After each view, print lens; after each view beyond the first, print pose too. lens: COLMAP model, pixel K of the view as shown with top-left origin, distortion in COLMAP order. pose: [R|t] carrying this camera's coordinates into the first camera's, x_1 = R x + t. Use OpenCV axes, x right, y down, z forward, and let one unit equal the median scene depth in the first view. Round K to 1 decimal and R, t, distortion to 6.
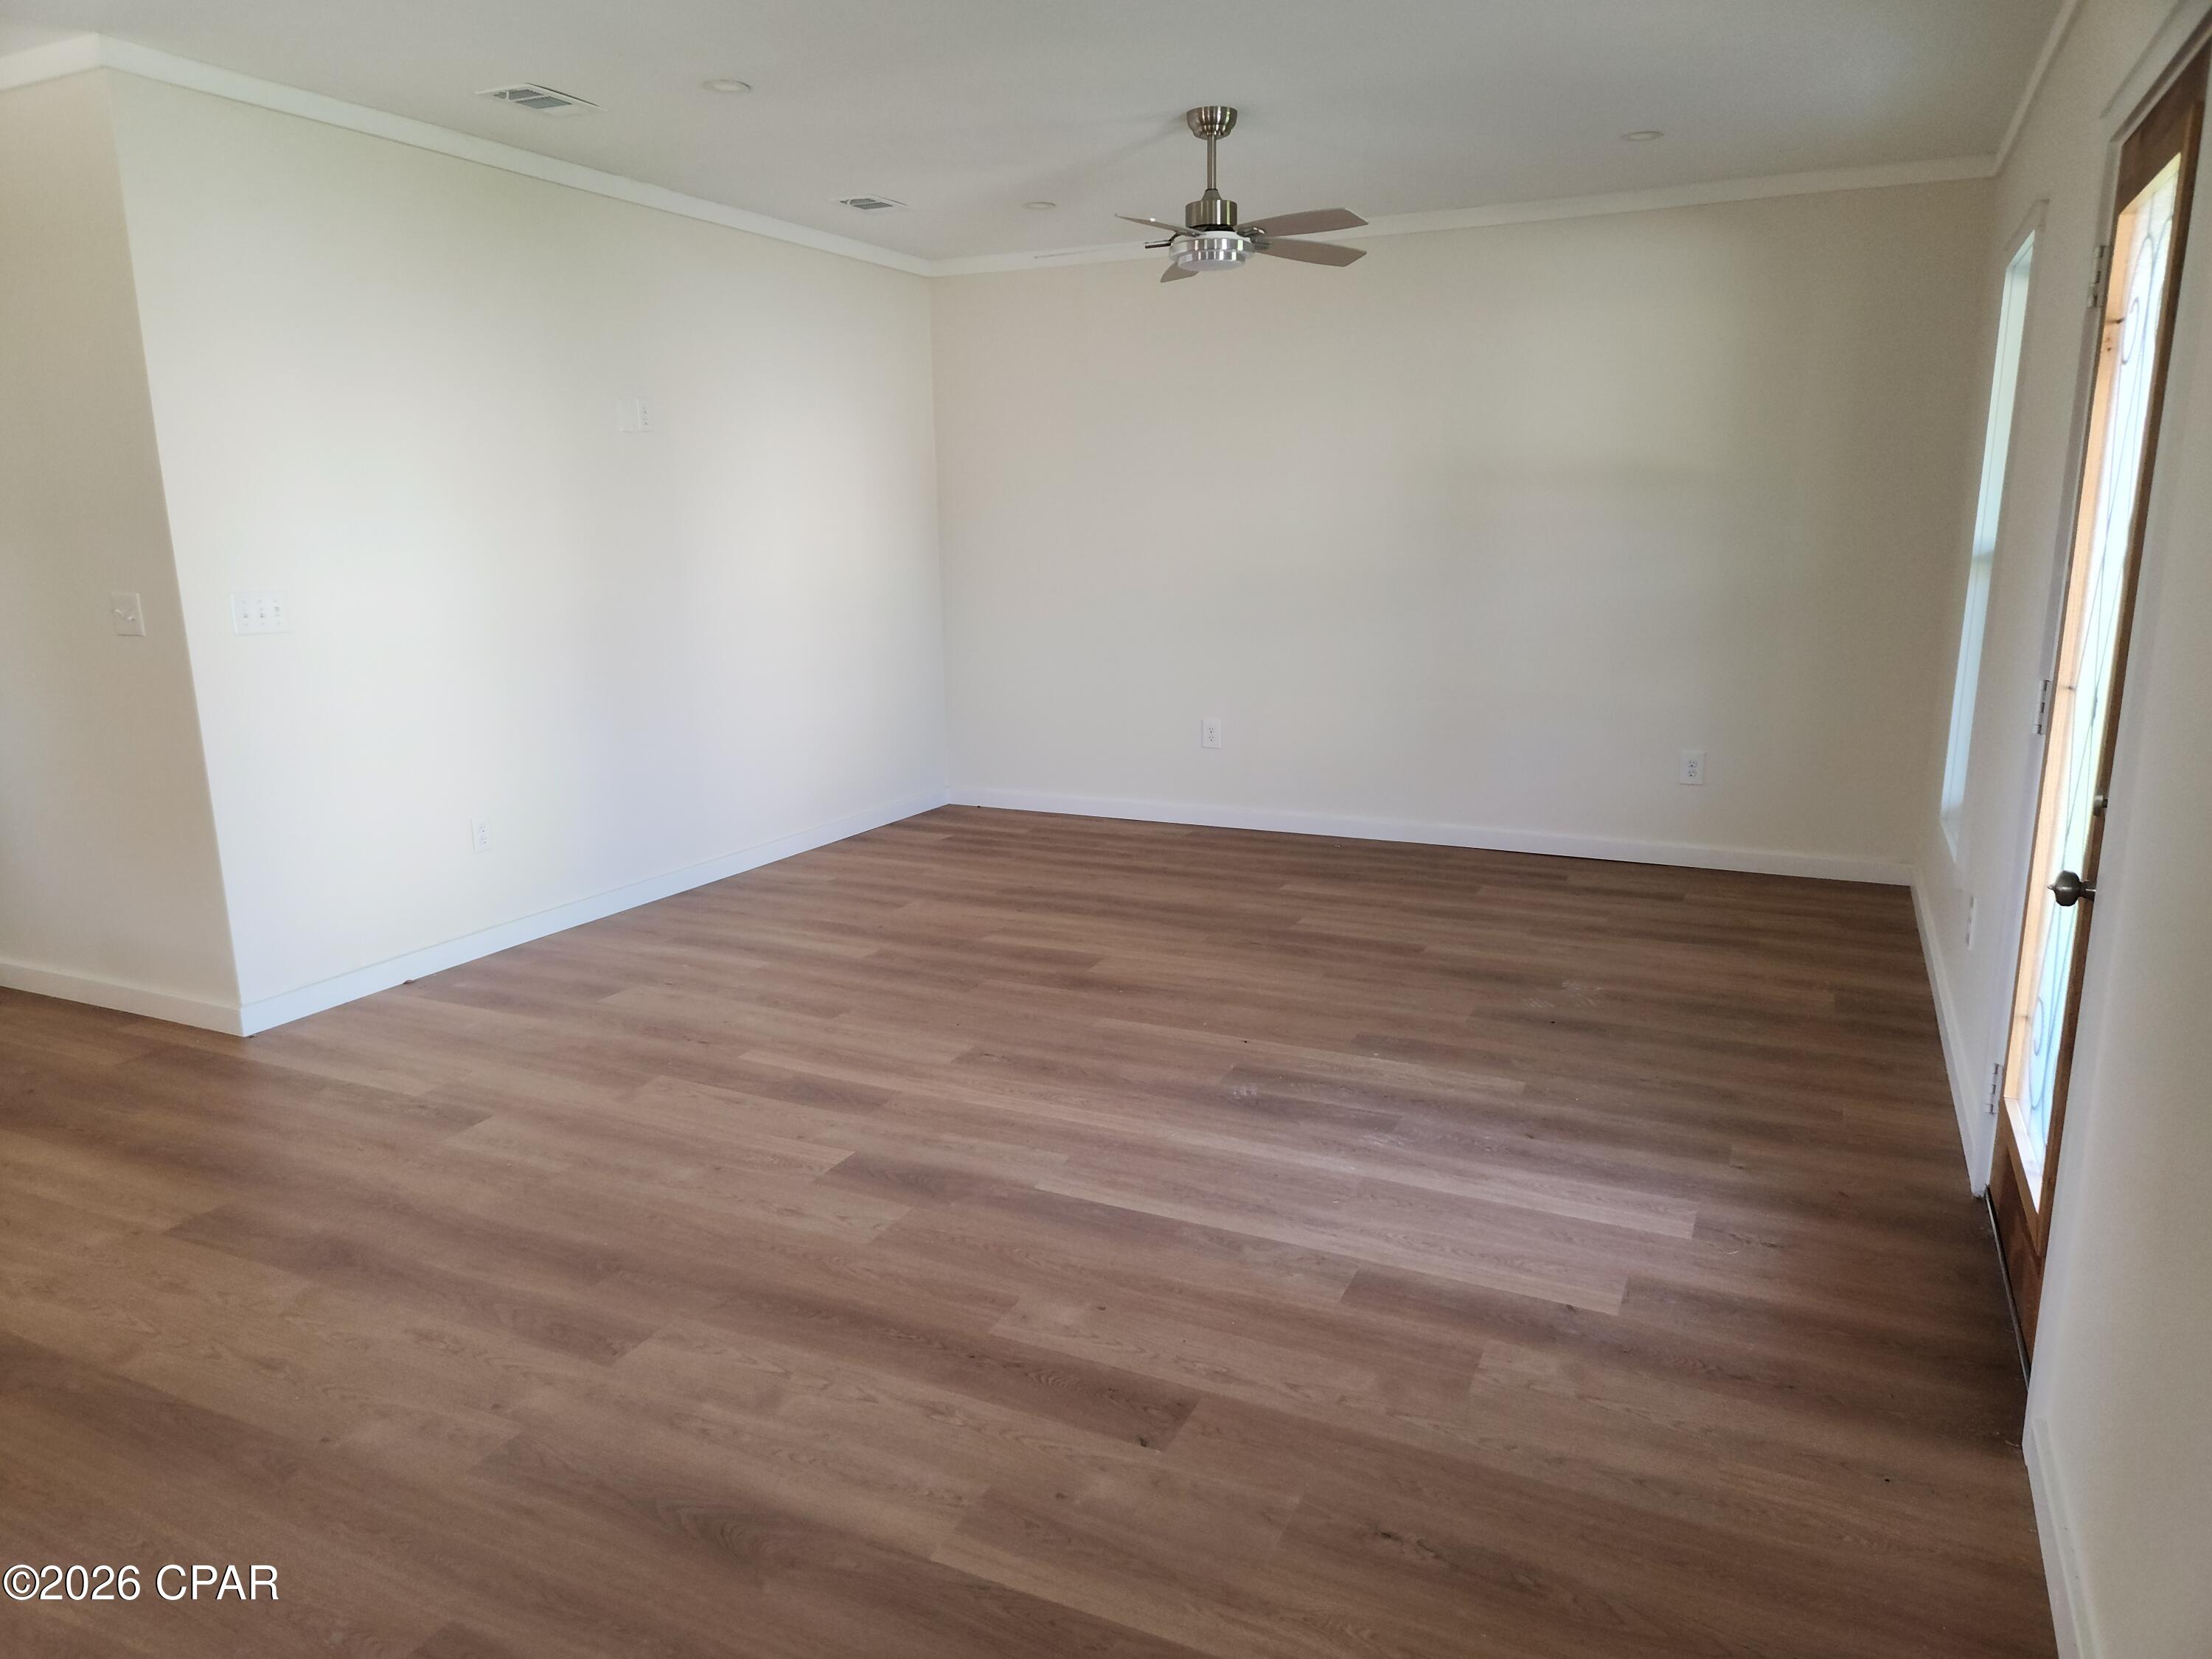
lens RADIAL K [[1480.2, 0, 1093.1], [0, 1480.2, 841.8], [0, 0, 1]] dist [0.101304, -0.084585]
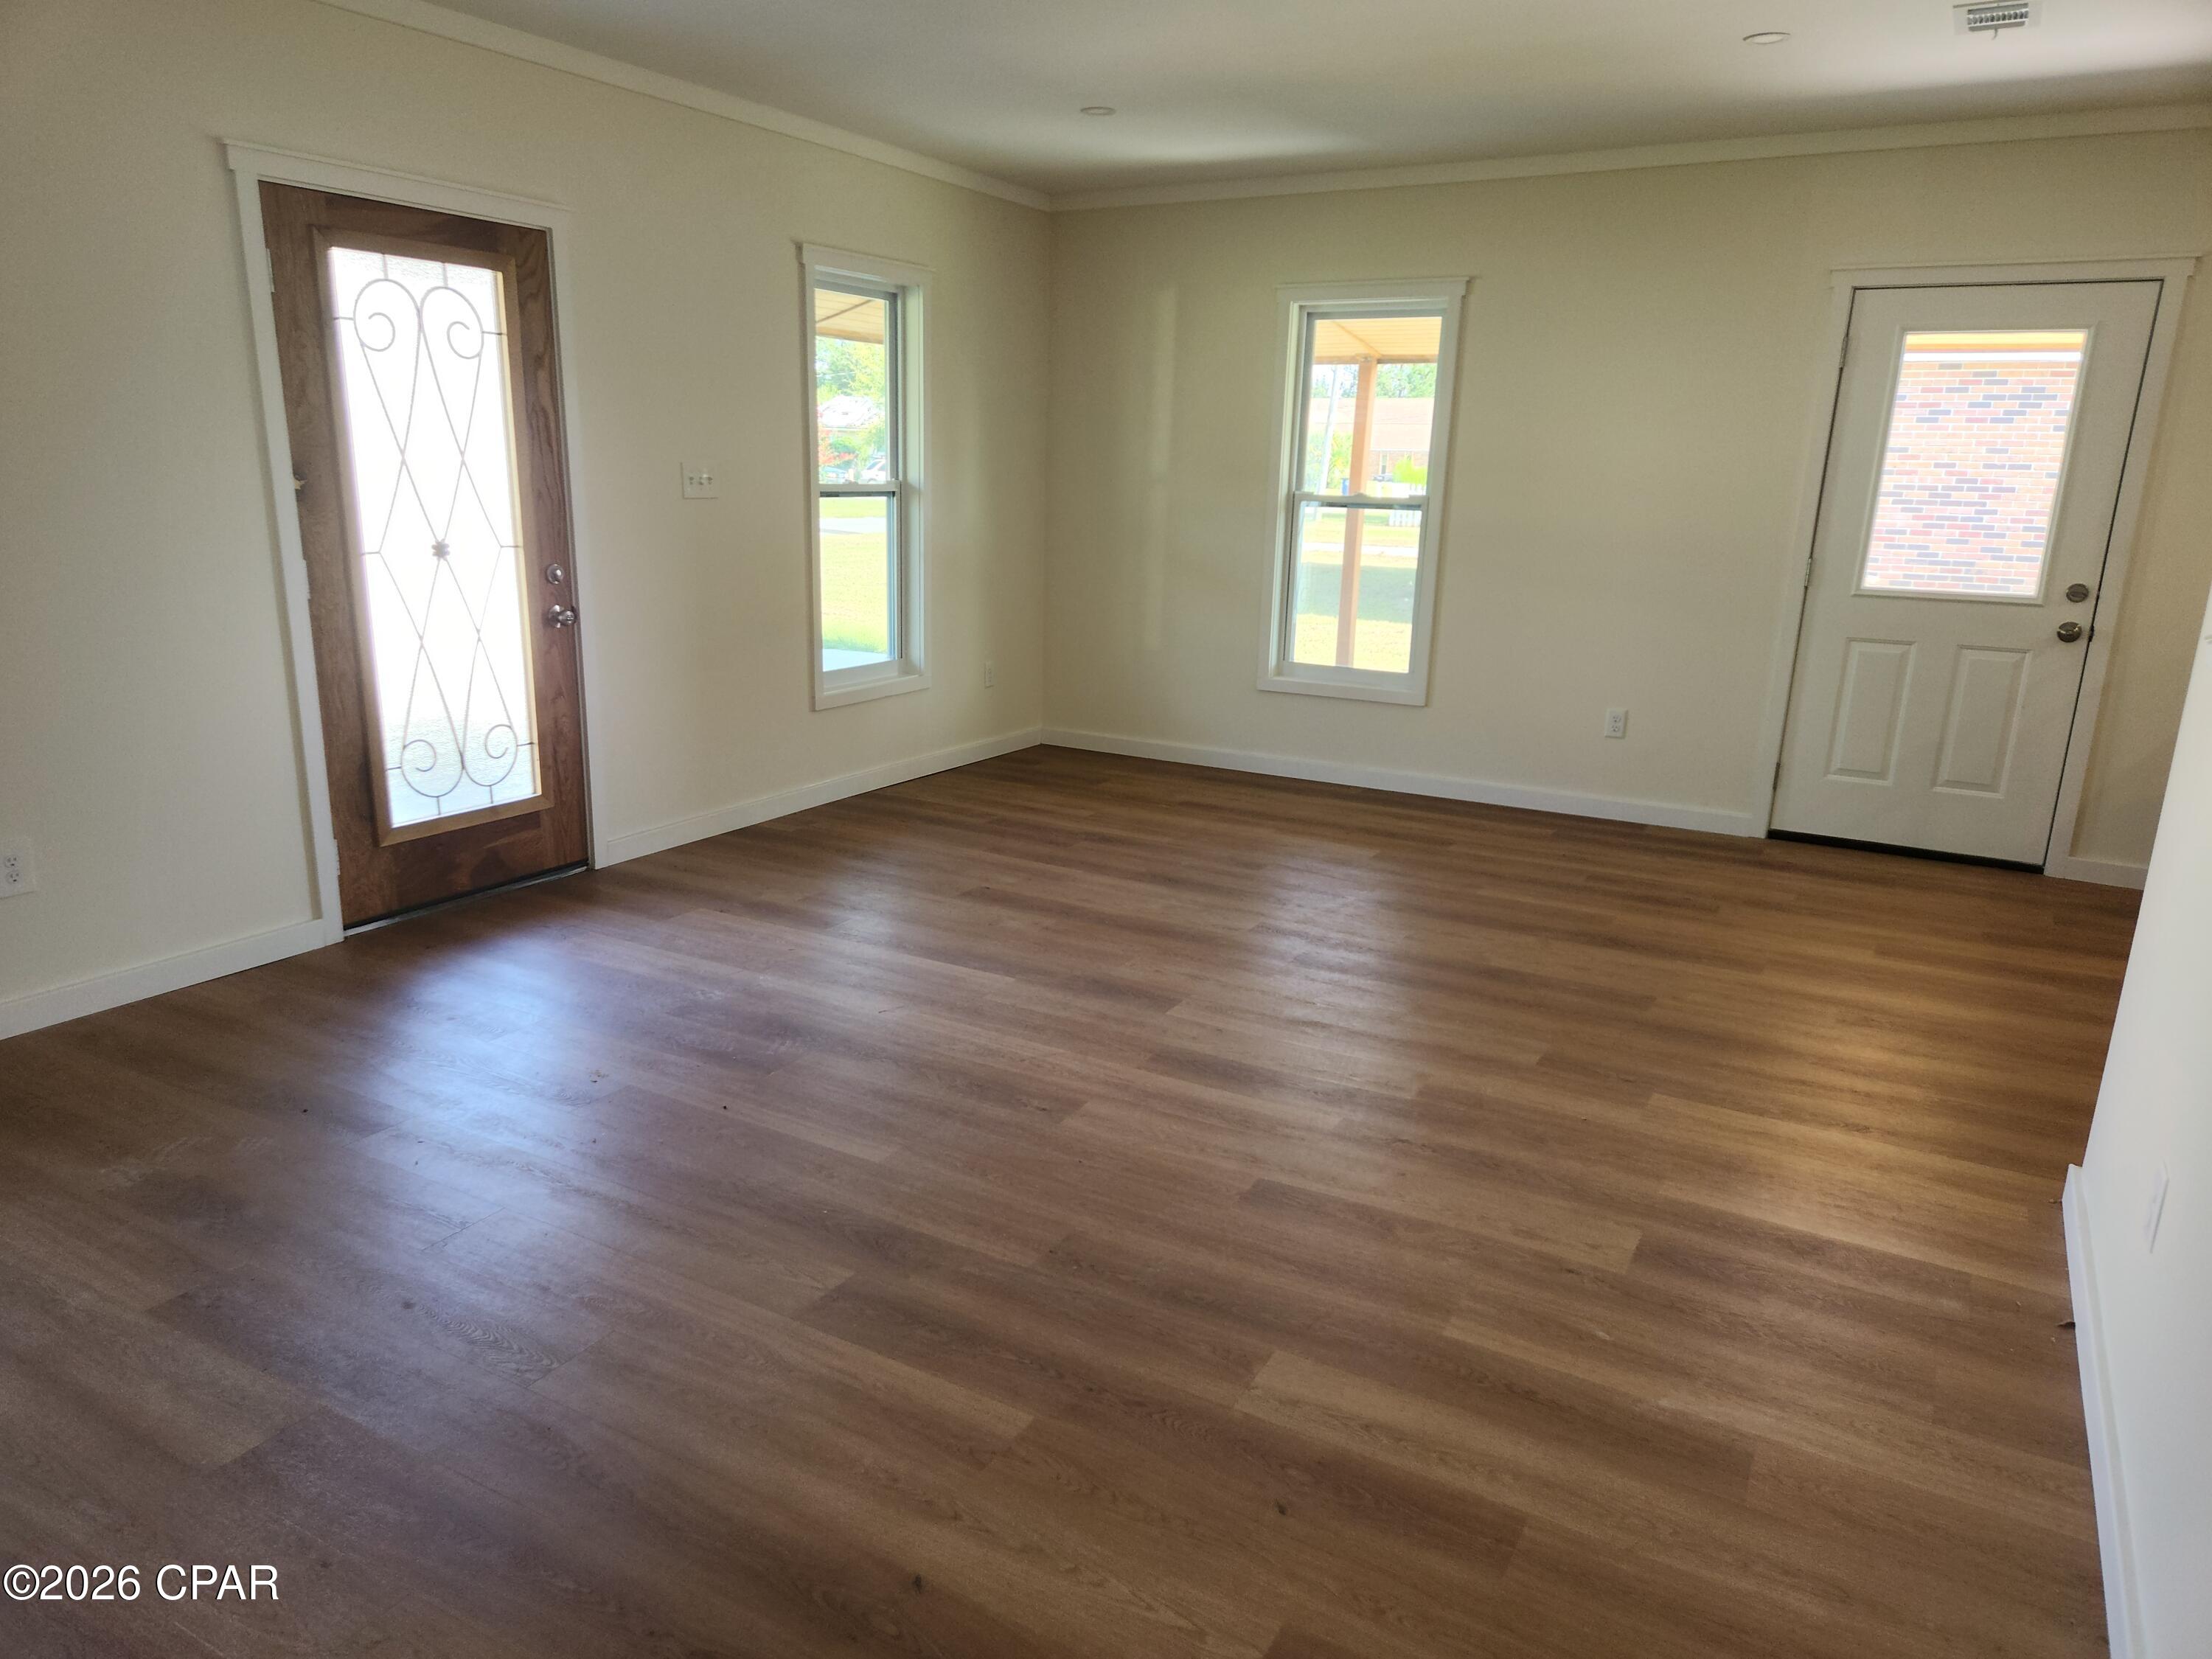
lens RADIAL K [[1480.2, 0, 1093.1], [0, 1480.2, 841.8], [0, 0, 1]] dist [0.101304, -0.084585]
pose [[-0.997477, -0.030024, 0.064323, -0.159373], [0.002891, 0.888217, 0.459416, -0.401361], [-0.070926, 0.458443, -0.885889, 1.794539]]
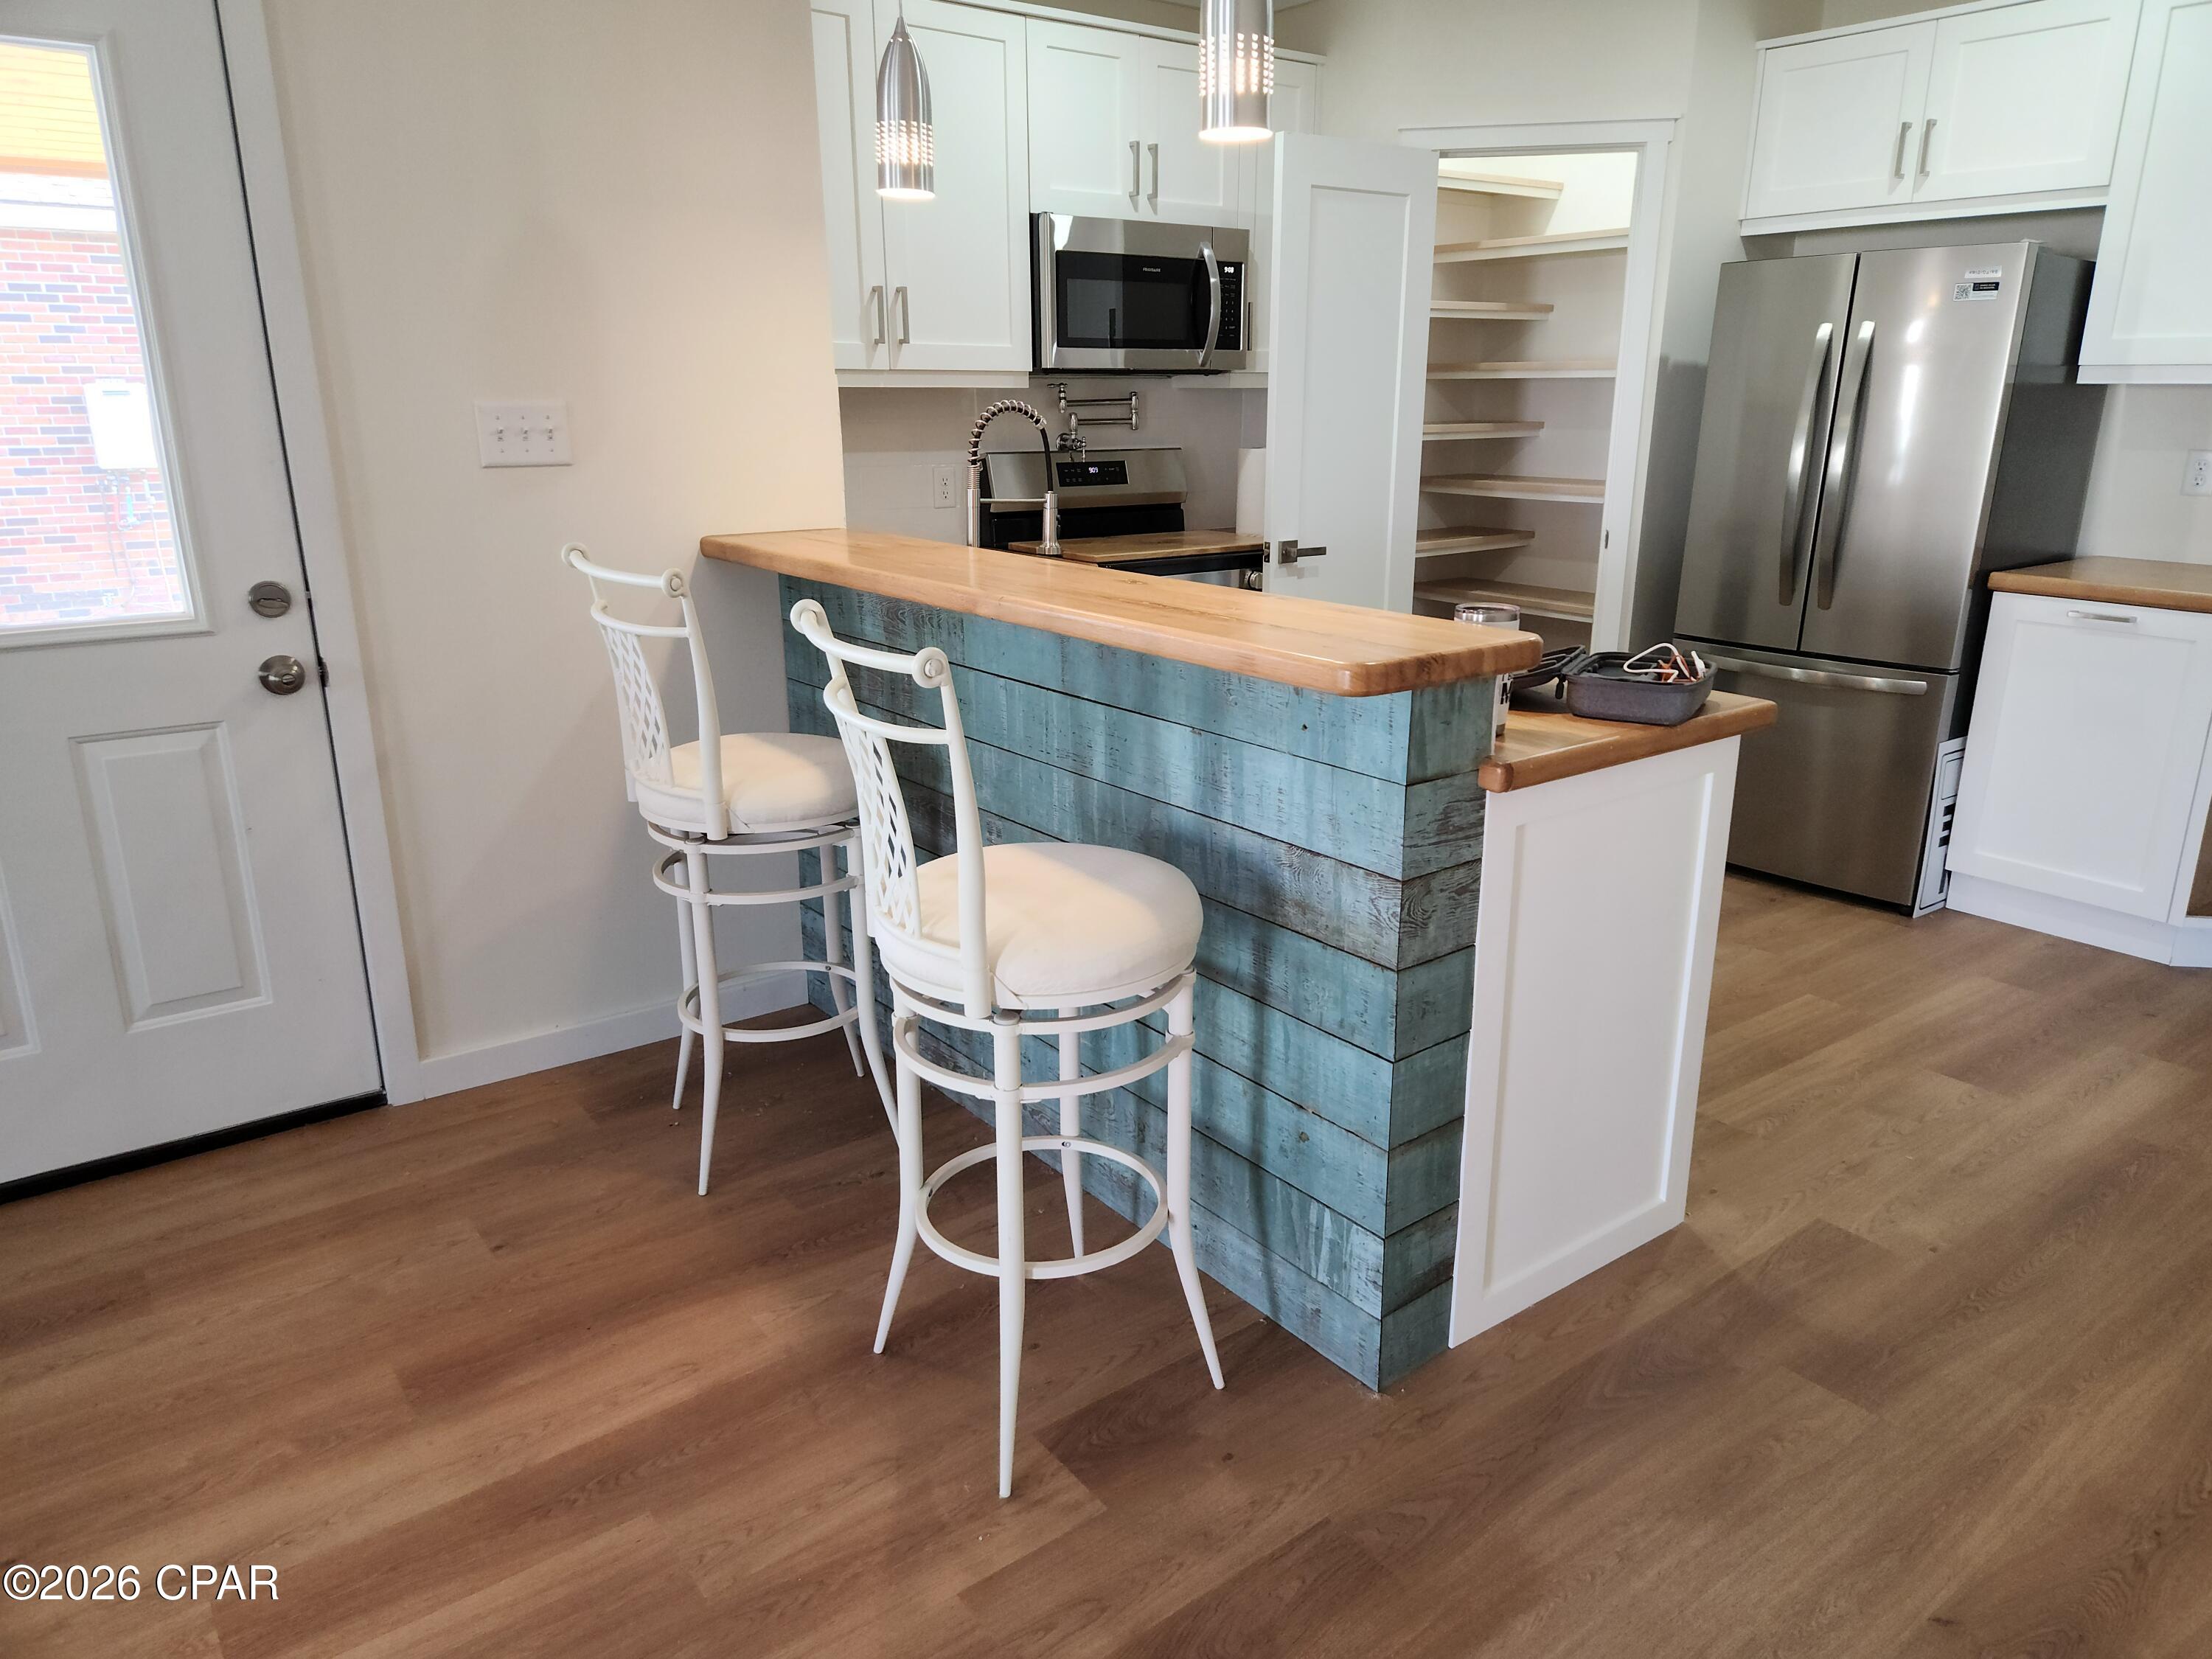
lens RADIAL K [[1526.3, 0, 1125.2], [0, 1526.3, 846.4], [0, 0, 1]] dist [0.058536, -0.001847]
pose [[-0.446043, 0.269930, -0.853337, -0.493822], [-0.193141, 0.901942, 0.386260, -0.211851], [0.873924, 0.337103, -0.350170, 1.023559]]
